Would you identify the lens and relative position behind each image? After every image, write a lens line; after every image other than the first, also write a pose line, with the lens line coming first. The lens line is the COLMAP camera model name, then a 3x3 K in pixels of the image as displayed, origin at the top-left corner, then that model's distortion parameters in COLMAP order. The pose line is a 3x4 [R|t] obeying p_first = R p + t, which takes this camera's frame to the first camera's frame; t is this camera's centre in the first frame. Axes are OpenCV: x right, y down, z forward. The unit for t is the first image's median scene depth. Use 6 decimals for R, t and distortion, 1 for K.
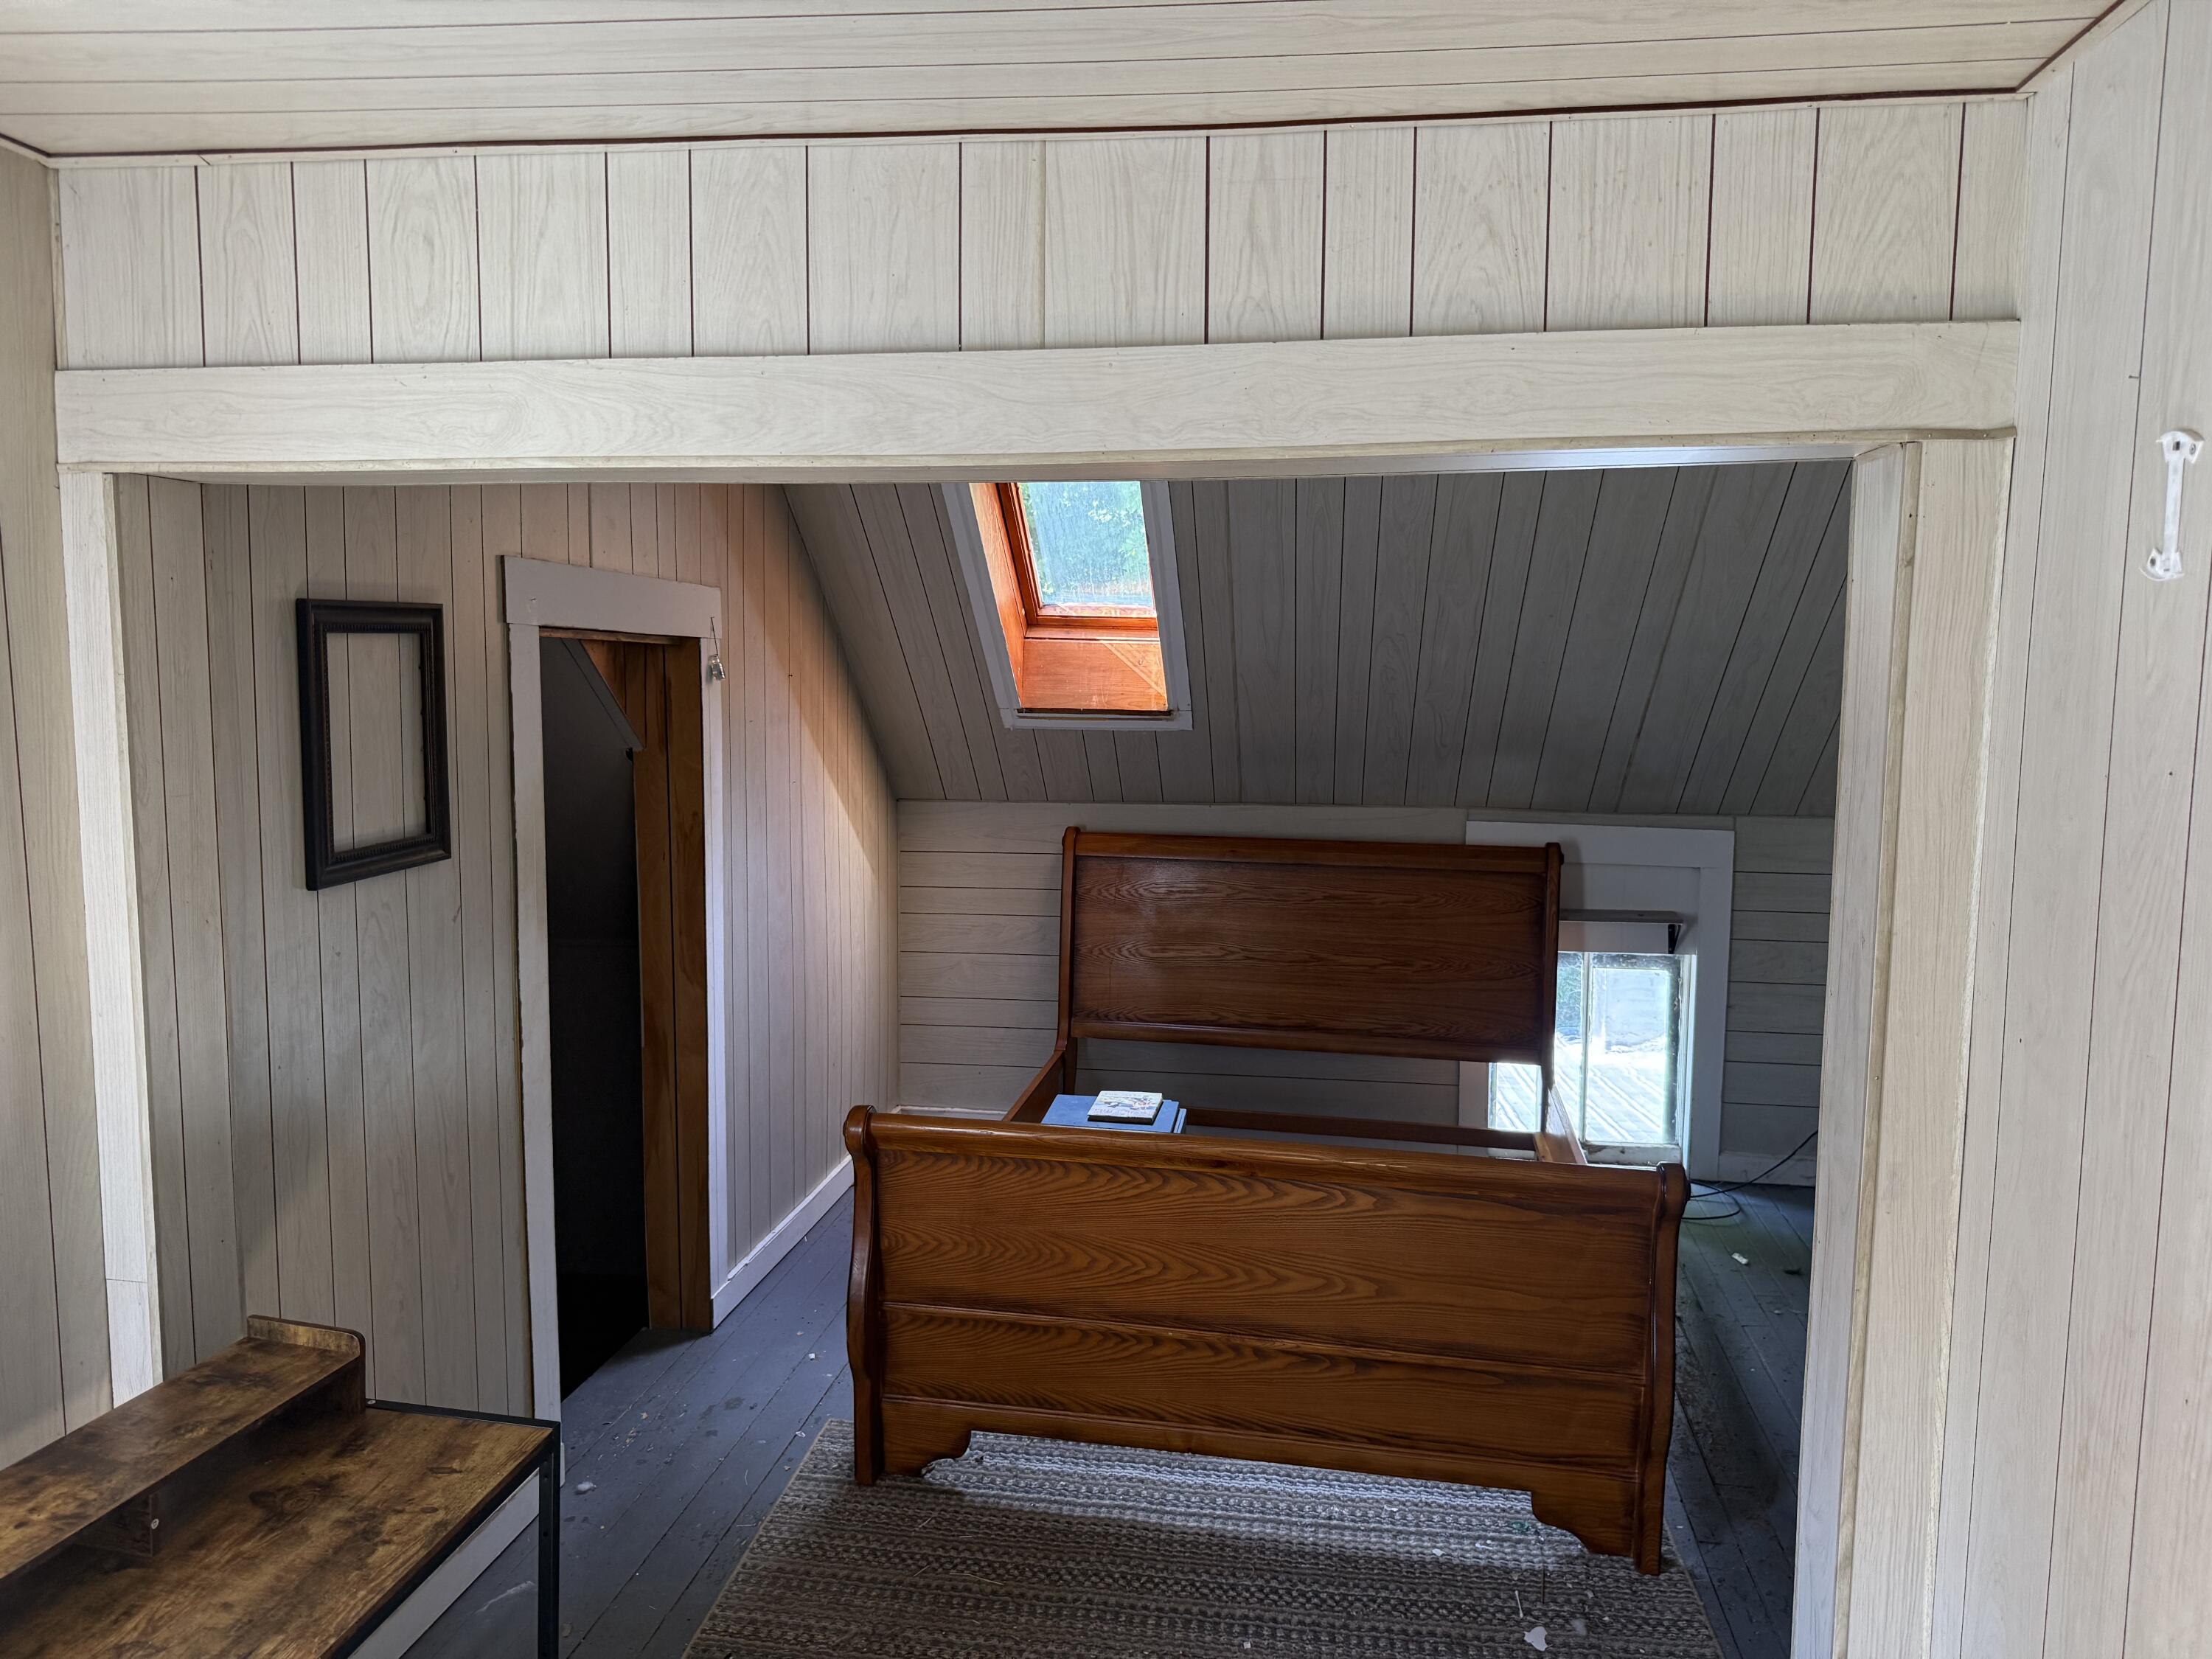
lens RADIAL K [[1537.0, 0, 1106.0], [0, 1537.0, 829.5], [0, 0, 1]] dist [-0.001140, -0.037930]
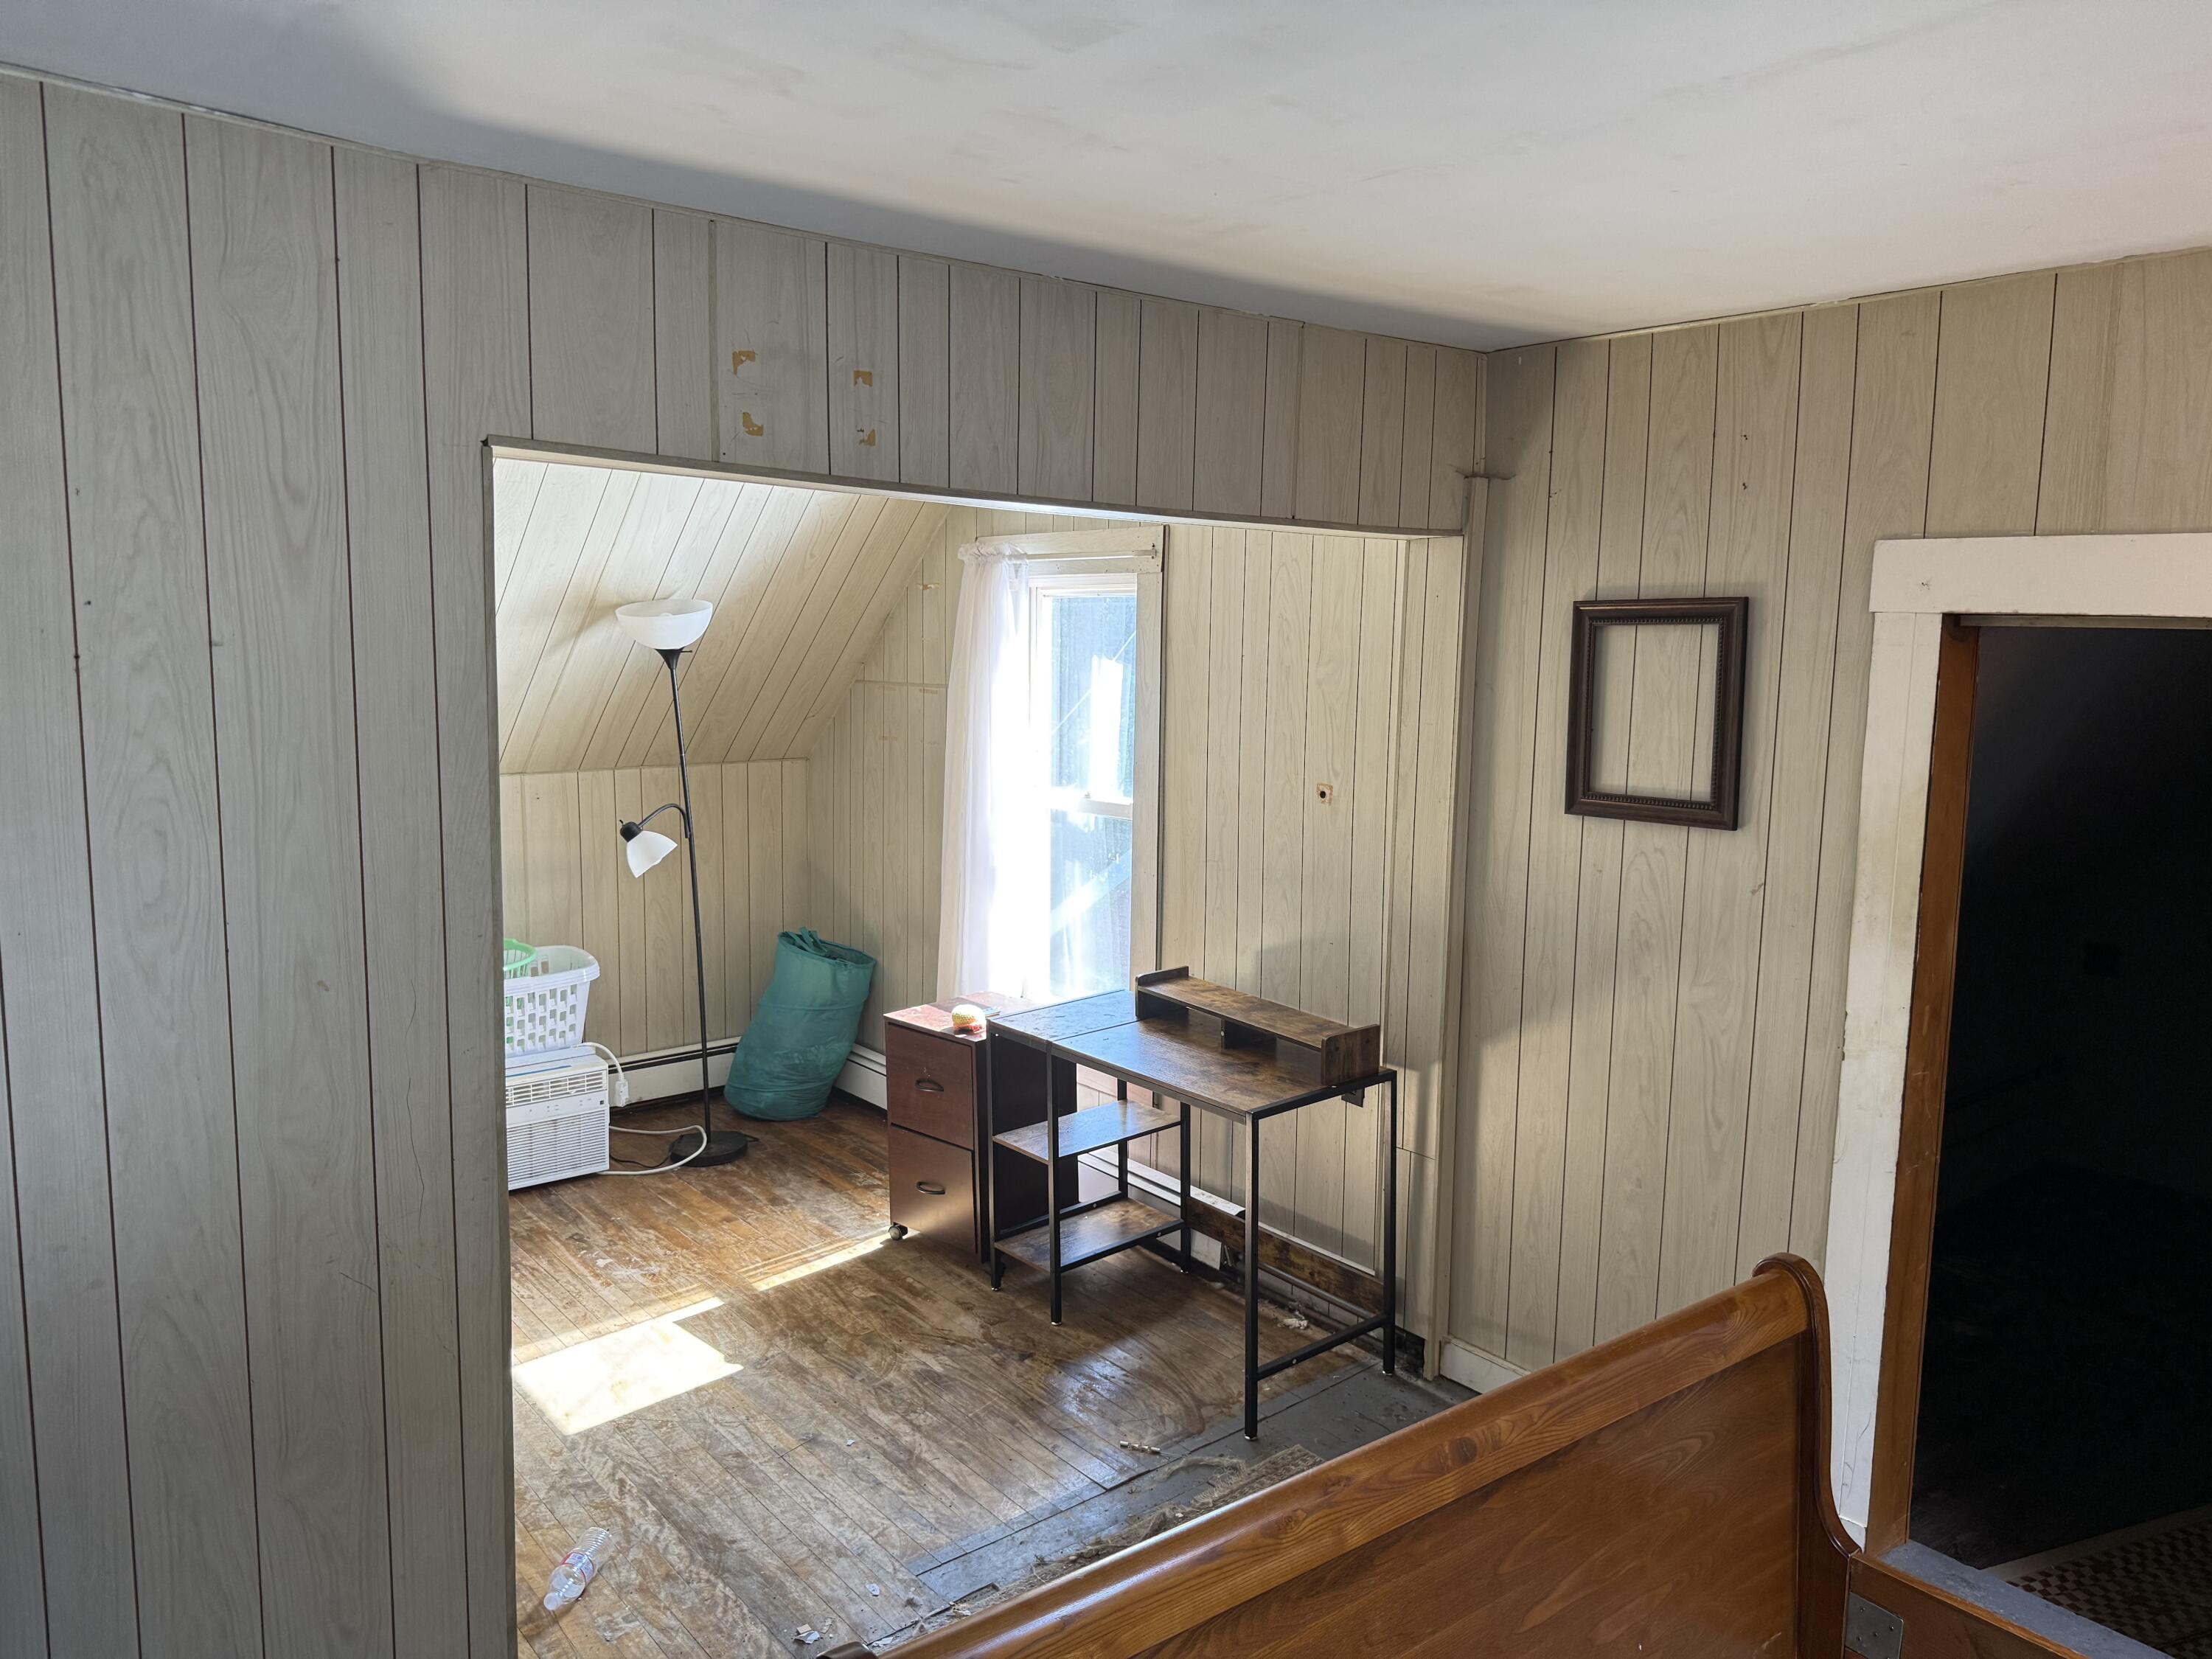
lens RADIAL K [[1537.0, 0, 1106.0], [0, 1537.0, 829.5], [0, 0, 1]] dist [-0.001140, -0.037930]
pose [[-0.668002, 0.071897, -0.740678, 0.753065], [-0.106141, 0.975940, 0.190460, -0.158731], [0.736551, 0.205845, -0.644299, 1.530142]]
